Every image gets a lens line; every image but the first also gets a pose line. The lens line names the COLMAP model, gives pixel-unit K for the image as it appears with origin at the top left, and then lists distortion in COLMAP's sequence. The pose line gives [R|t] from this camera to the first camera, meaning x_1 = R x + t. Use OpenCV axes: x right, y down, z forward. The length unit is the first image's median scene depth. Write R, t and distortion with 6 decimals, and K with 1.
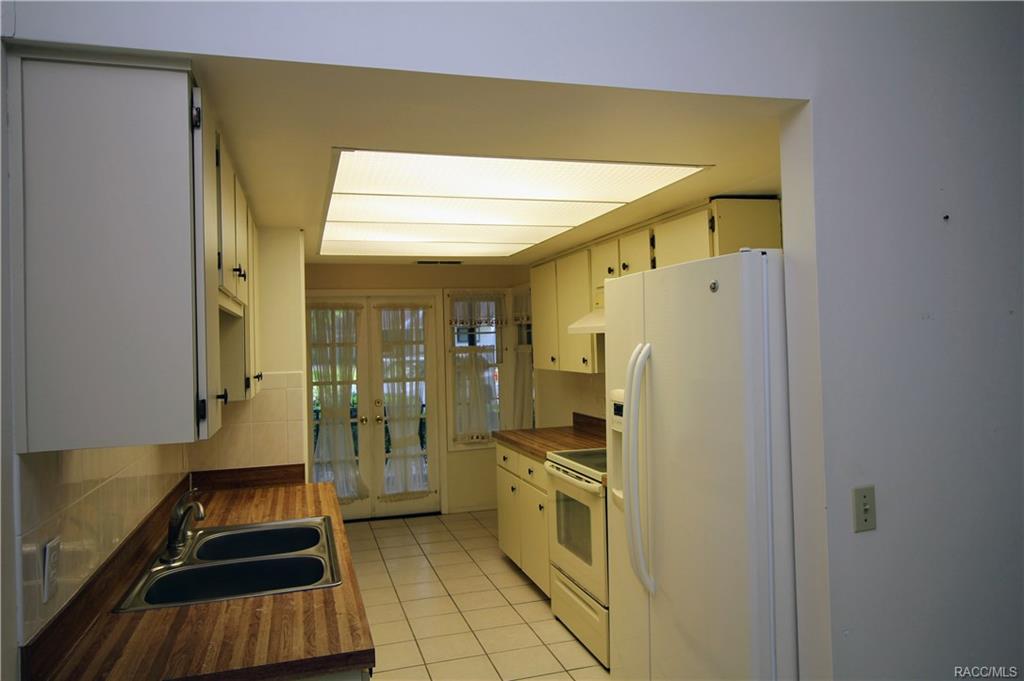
lens RADIAL K [[726.4, 0, 511.9], [0, 726.4, 338.2], [0, 0, 1]] dist [-0.000563, -0.000198]
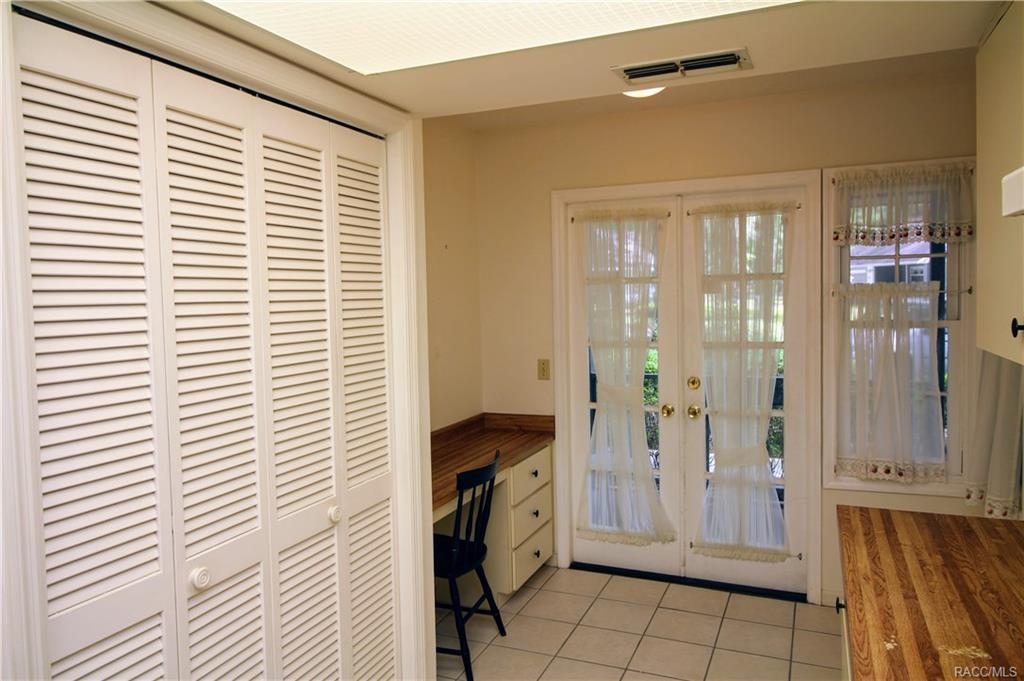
lens RADIAL K [[726.4, 0, 510.2], [0, 726.4, 335.8], [0, 0, 1]] dist [-0.000563, -0.000198]
pose [[0.765913, 0.050553, -0.640954, 0.067694], [-0.001319, 0.997026, 0.077060, 0.008636], [0.642943, -0.058176, 0.763701, 0.471378]]
